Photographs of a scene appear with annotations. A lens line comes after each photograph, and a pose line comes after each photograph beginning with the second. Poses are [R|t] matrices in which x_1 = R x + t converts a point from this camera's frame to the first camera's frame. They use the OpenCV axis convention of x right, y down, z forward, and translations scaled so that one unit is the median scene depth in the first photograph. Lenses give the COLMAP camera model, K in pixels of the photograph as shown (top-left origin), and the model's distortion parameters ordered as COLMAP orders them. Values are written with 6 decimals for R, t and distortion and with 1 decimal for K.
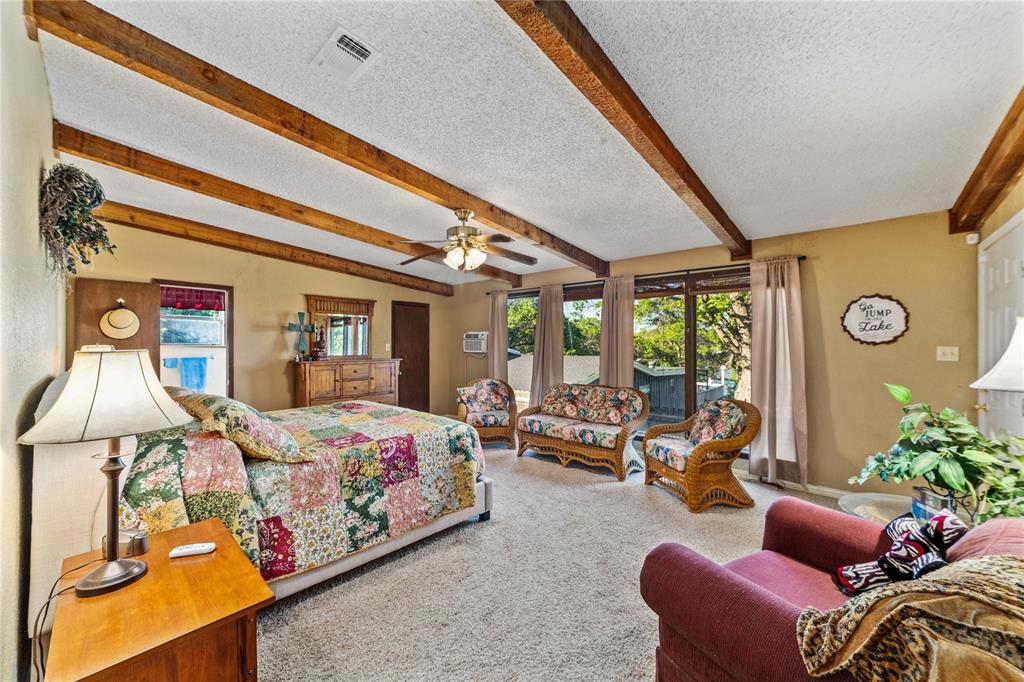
lens RADIAL K [[394.2, 0, 513.5], [0, 394.2, 342.7], [0, 0, 1]] dist [-0.013381, 0.001279]
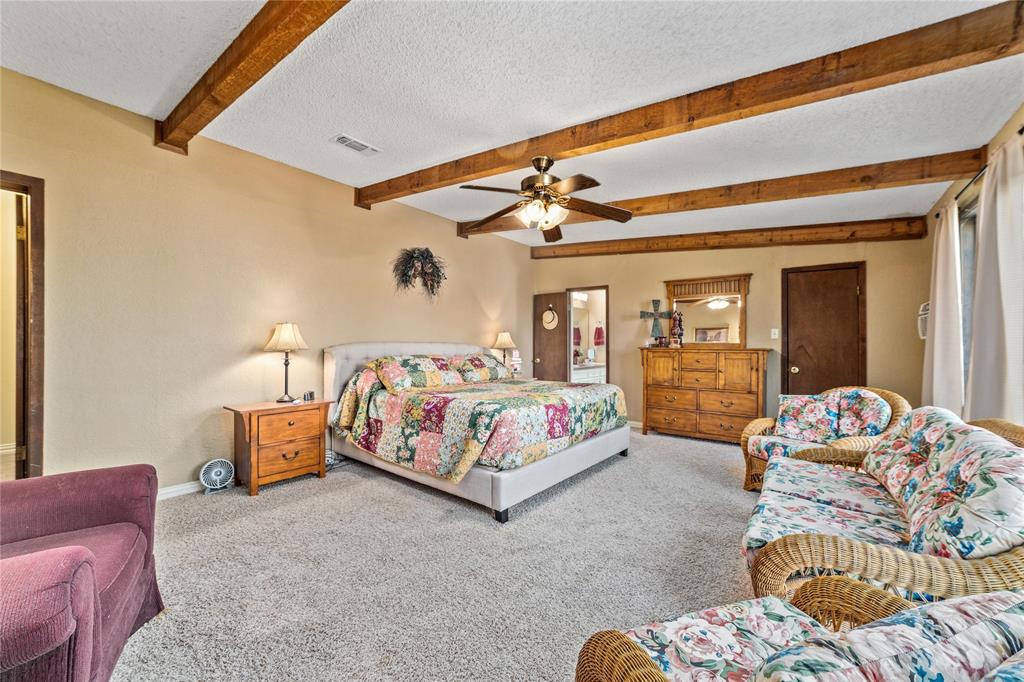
lens RADIAL K [[394.2, 0, 514.4], [0, 394.2, 342.2], [0, 0, 1]] dist [-0.013381, 0.001279]
pose [[0.059811, -0.007164, -0.998184, 0.840656], [-0.002811, 0.999969, -0.007346, 0.075851], [0.998206, 0.003245, 0.059789, 1.055471]]
